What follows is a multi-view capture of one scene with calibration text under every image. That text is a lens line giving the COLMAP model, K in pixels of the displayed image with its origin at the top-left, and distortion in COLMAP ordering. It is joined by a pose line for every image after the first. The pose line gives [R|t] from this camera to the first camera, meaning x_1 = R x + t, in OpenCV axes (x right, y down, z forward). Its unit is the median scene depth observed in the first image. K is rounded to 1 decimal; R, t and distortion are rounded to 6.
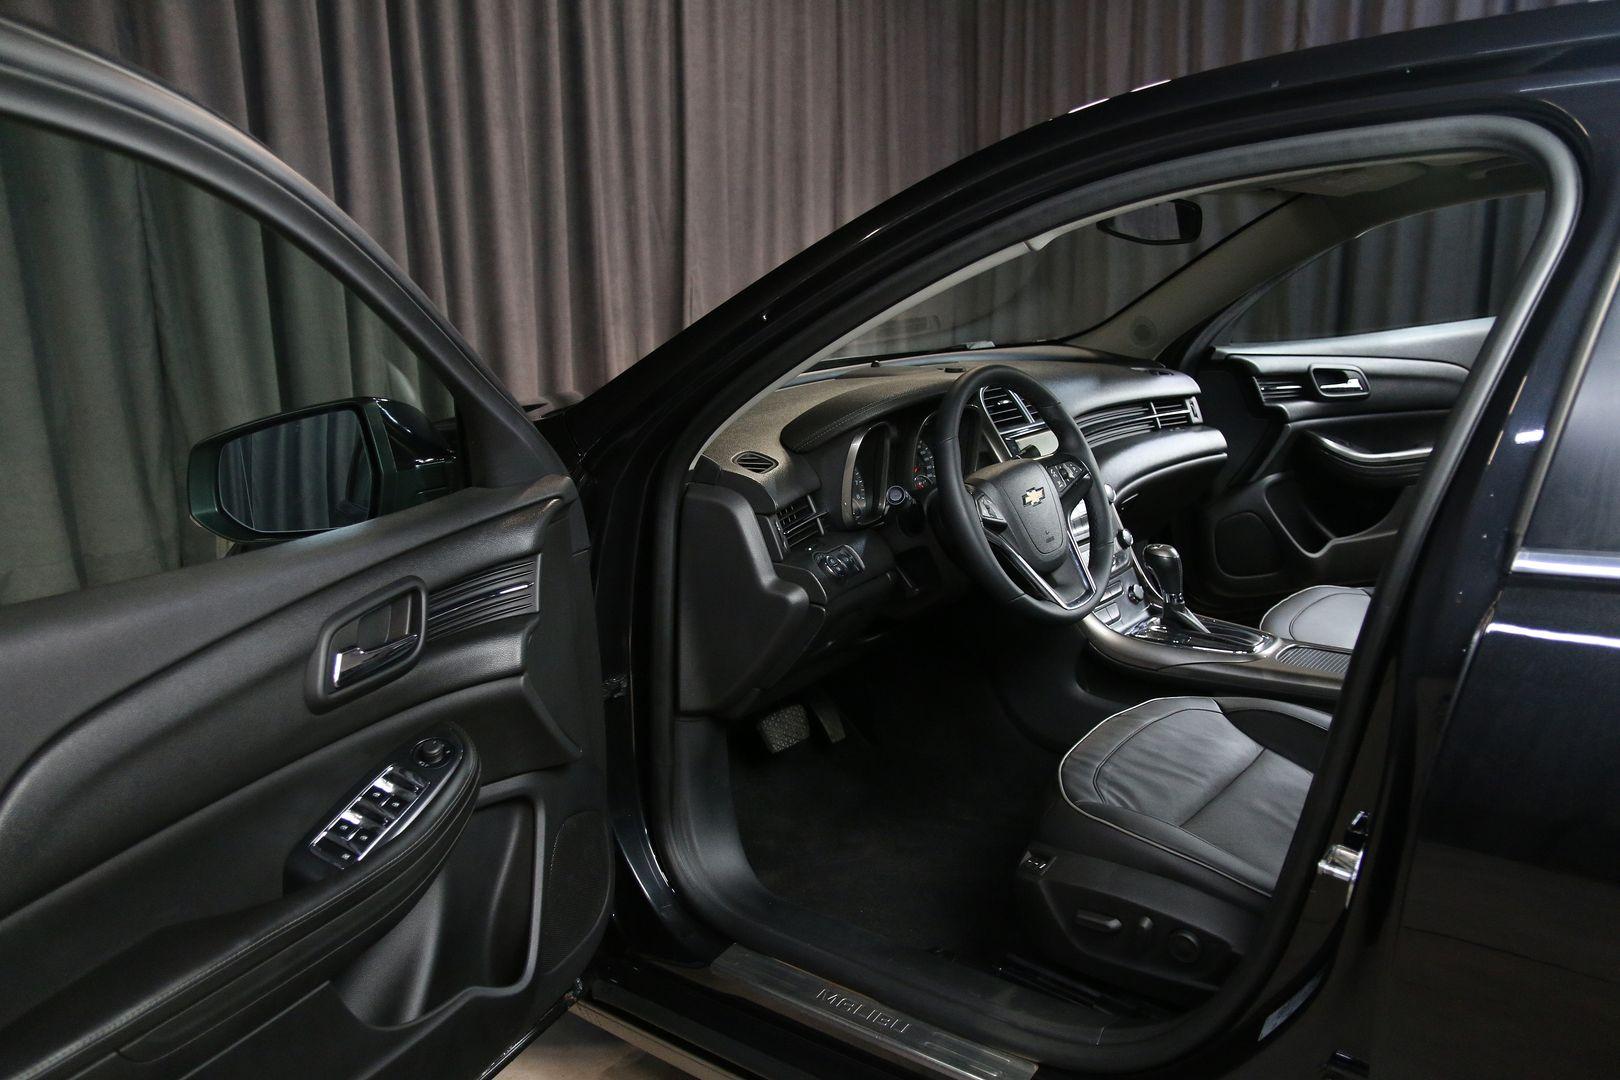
lens RADIAL K [[1227.3, 0, 810.0], [0, 1227.3, 540.0], [0, 0, 1]] dist [0.000917, 0.001795]
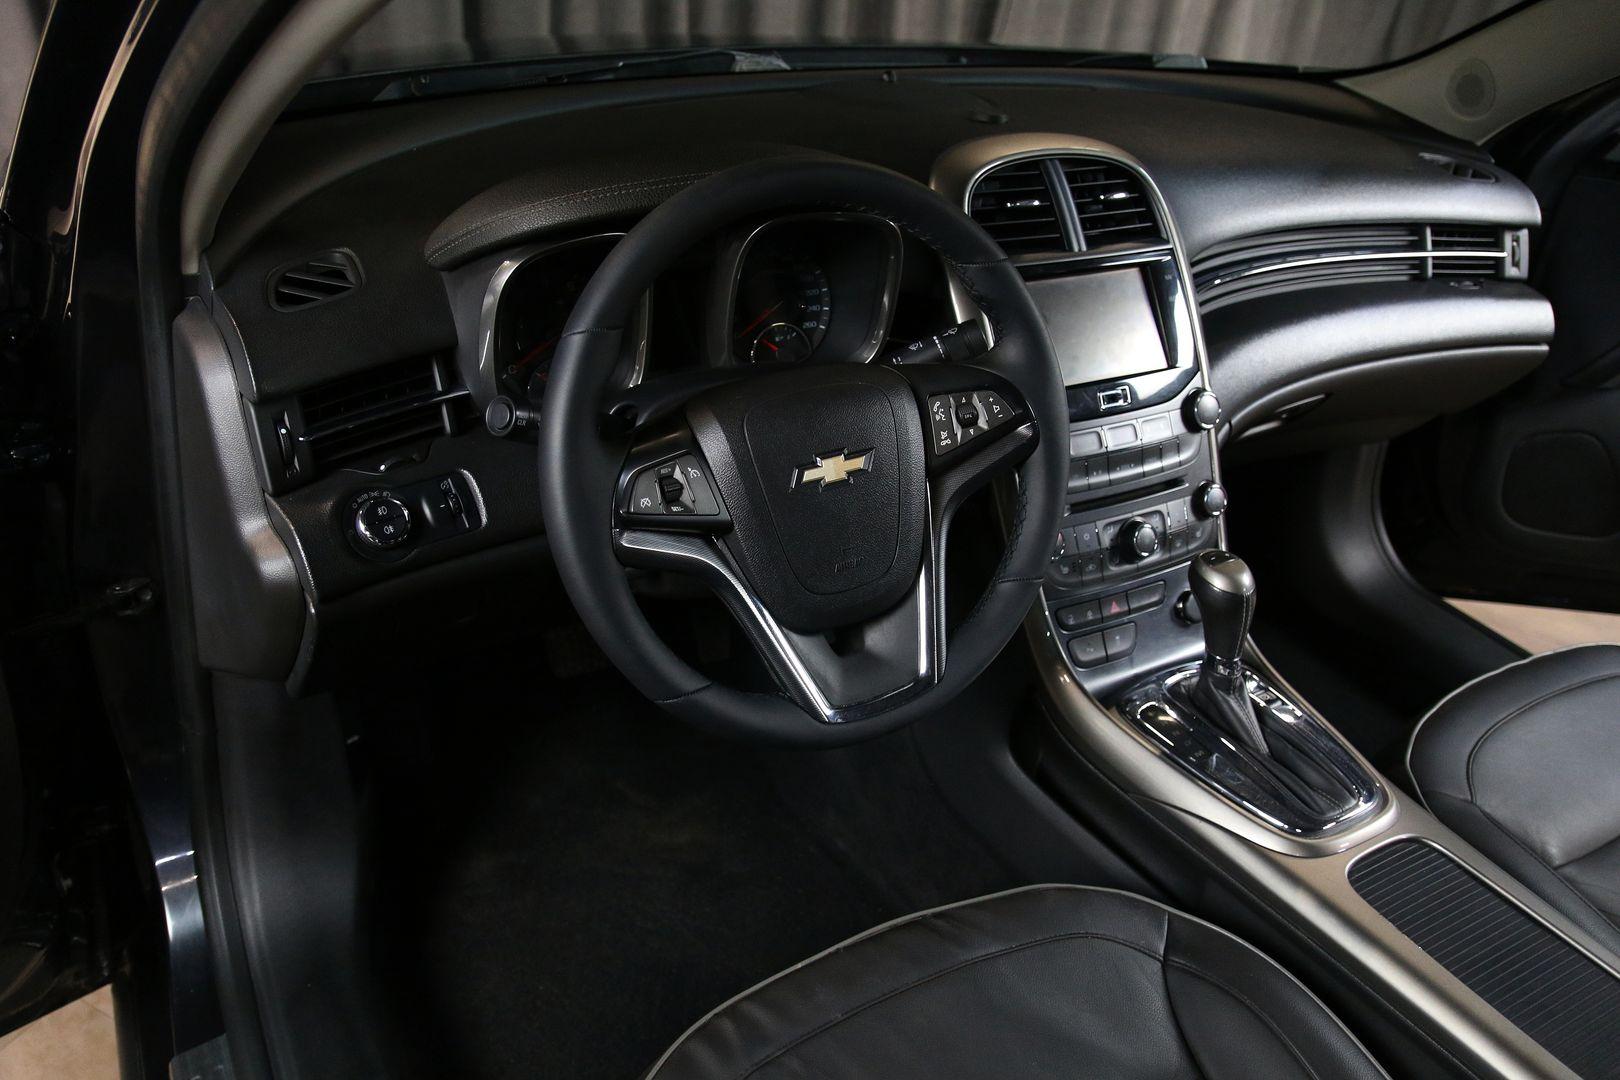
lens RADIAL K [[1227.3, 0, 810.0], [0, 1227.3, 540.0], [0, 0, 1]] dist [0.000917, 0.001795]
pose [[0.929648, 0.273189, -0.247229, 0.191203], [-0.190178, 0.930492, 0.313076, -0.099289], [0.315573, -0.244033, 0.916985, 0.367720]]
